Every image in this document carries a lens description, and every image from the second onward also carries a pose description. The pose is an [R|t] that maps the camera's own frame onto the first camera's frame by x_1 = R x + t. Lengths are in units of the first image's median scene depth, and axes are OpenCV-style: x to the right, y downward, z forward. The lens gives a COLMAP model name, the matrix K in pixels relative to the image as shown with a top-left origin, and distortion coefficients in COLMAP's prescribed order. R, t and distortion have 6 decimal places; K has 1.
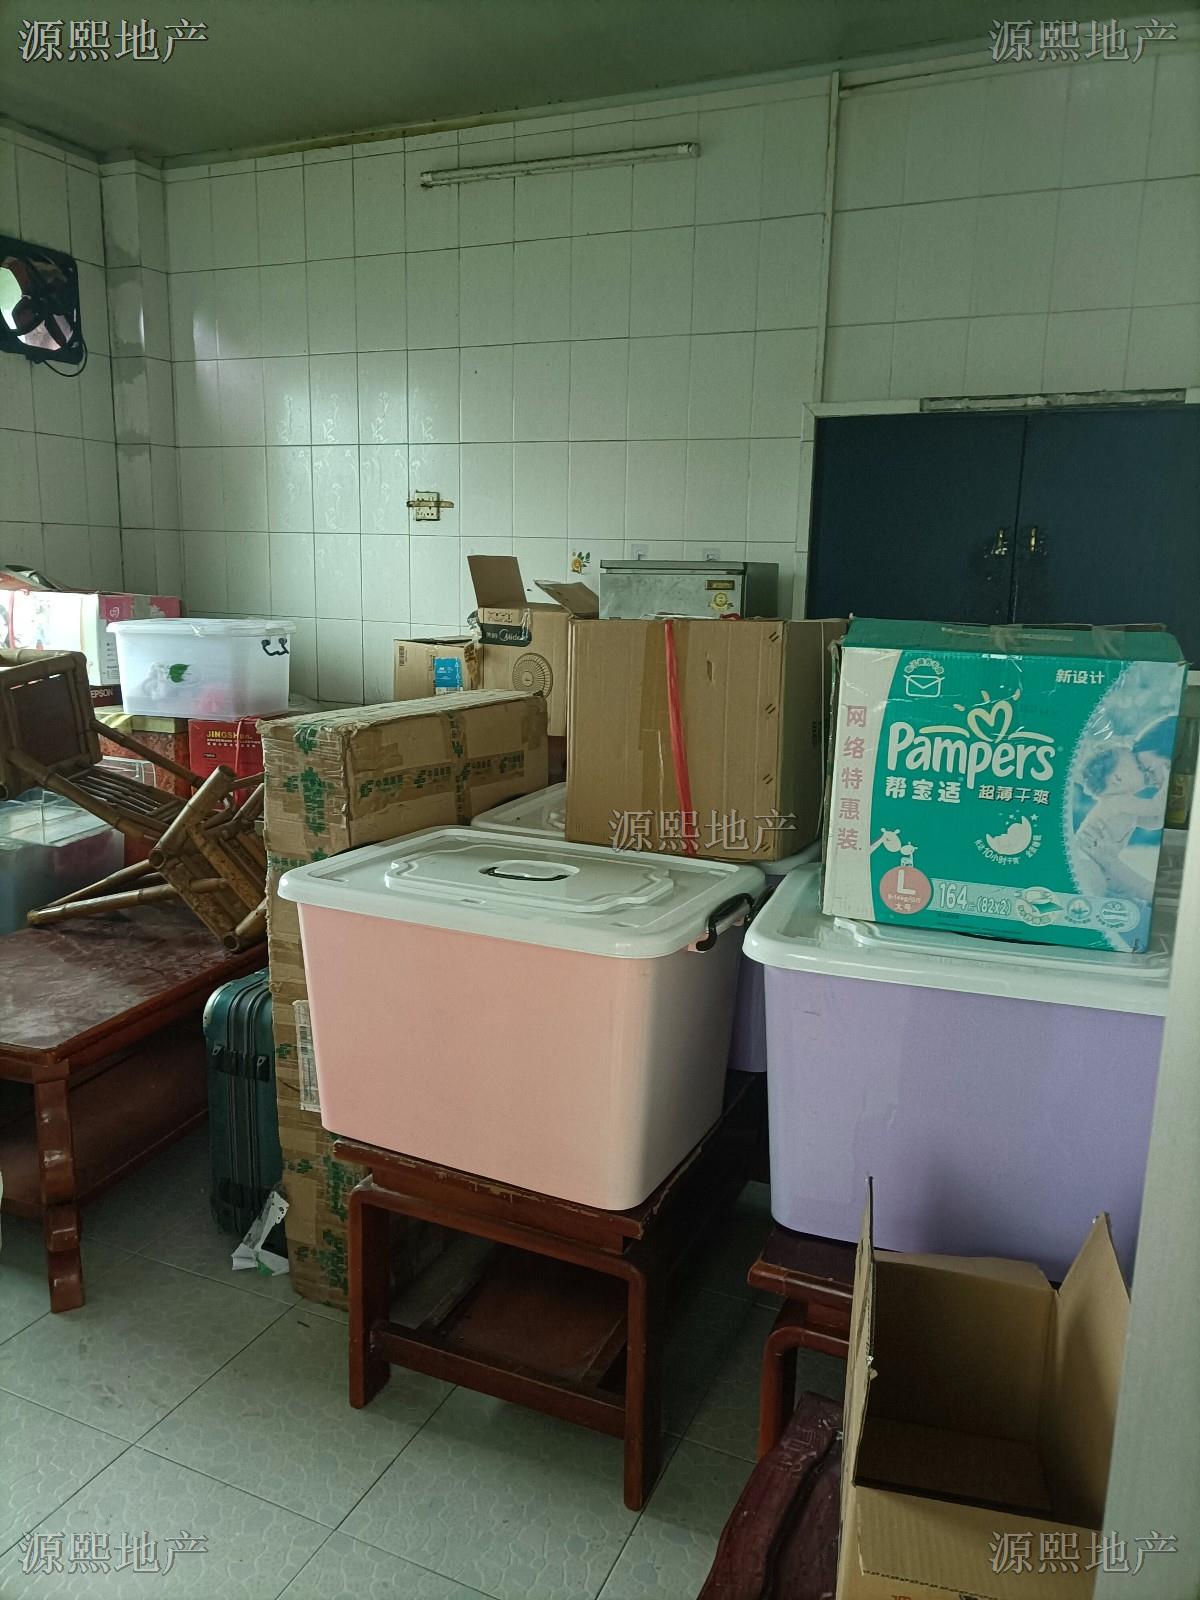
lens RADIAL K [[1182.3, 0, 604.0], [0, 1182.3, 799.8], [0, 0, 1]] dist [0.040675, -0.029313]
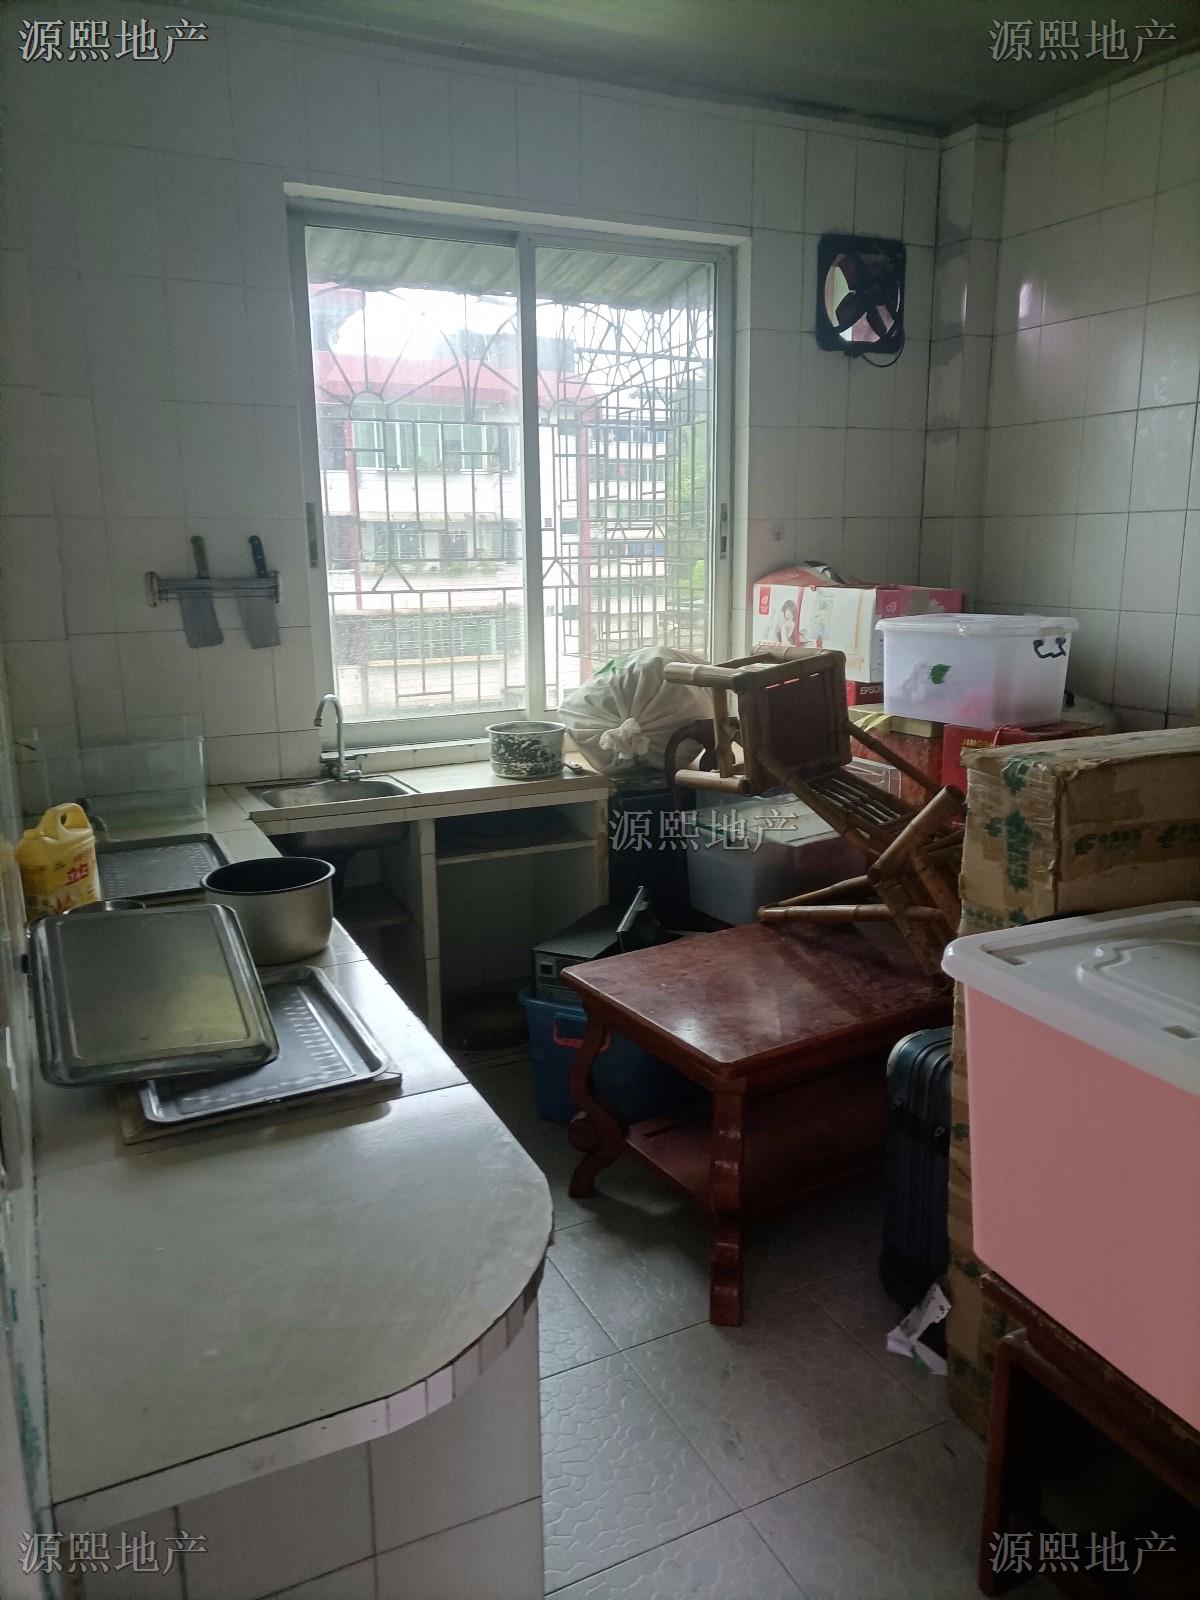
lens RADIAL K [[1182.3, 0, 592.0], [0, 1182.3, 800.9], [0, 0, 1]] dist [0.040675, -0.029313]
pose [[0.771889, 0.105660, -0.626916, 0.030524], [-0.094323, 0.994212, 0.051429, -0.035355], [0.628721, 0.019435, 0.777388, 0.124933]]
